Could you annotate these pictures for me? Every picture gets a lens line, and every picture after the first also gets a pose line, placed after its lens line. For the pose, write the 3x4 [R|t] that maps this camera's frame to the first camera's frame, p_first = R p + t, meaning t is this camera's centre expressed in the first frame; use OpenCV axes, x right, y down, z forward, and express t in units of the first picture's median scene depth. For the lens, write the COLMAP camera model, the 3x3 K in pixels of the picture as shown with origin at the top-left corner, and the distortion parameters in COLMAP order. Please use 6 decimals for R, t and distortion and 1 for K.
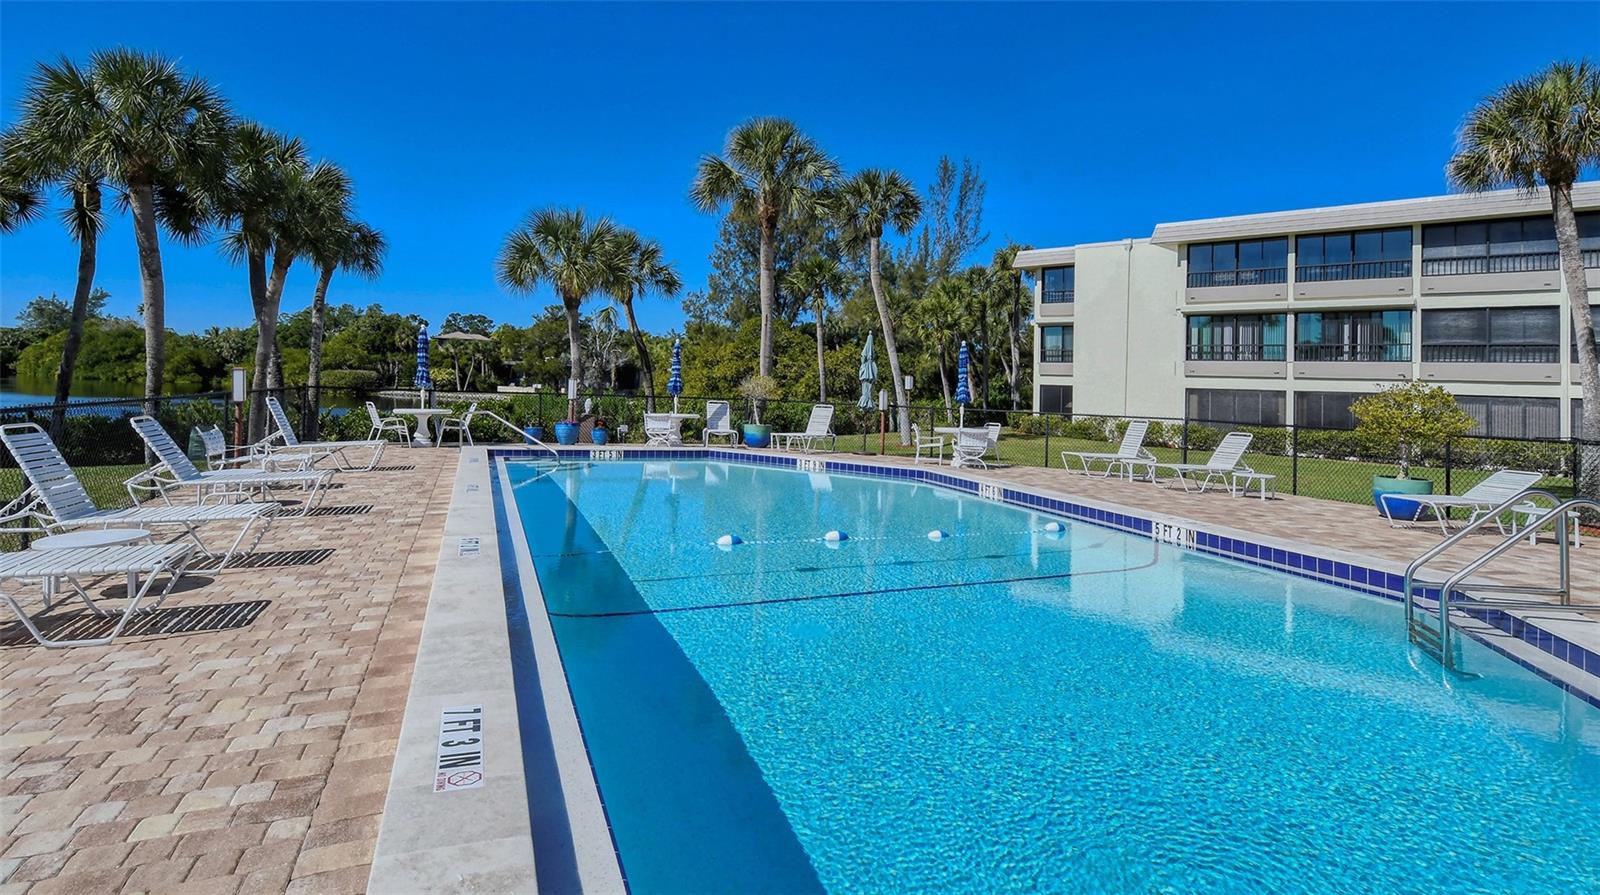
lens RADIAL K [[866.4, 0, 801.5], [0, 866.4, 369.8], [0, 0, 1]] dist [0.001532, -0.000231]
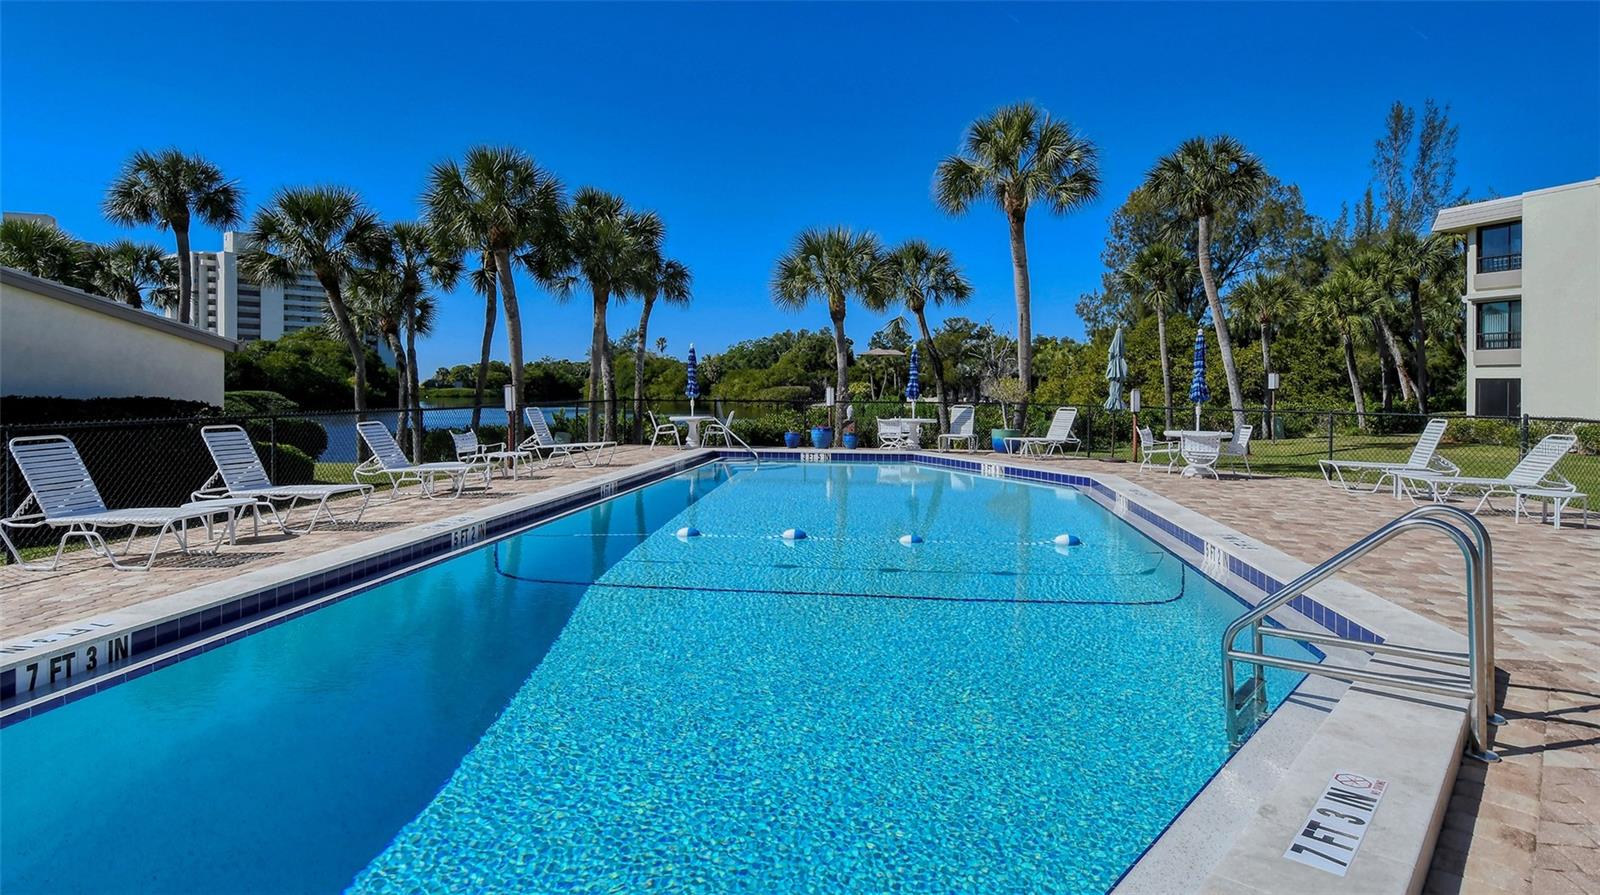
lens RADIAL K [[859.3, 0, 800.7], [0, 859.3, 397.6], [0, 0, 1]] dist [0.034368, -0.041980]
pose [[0.878651, -0.022350, -0.476942, 0.196903], [0.032354, 0.999395, 0.012771, 0.008306], [0.476368, -0.026652, 0.878842, 0.051127]]
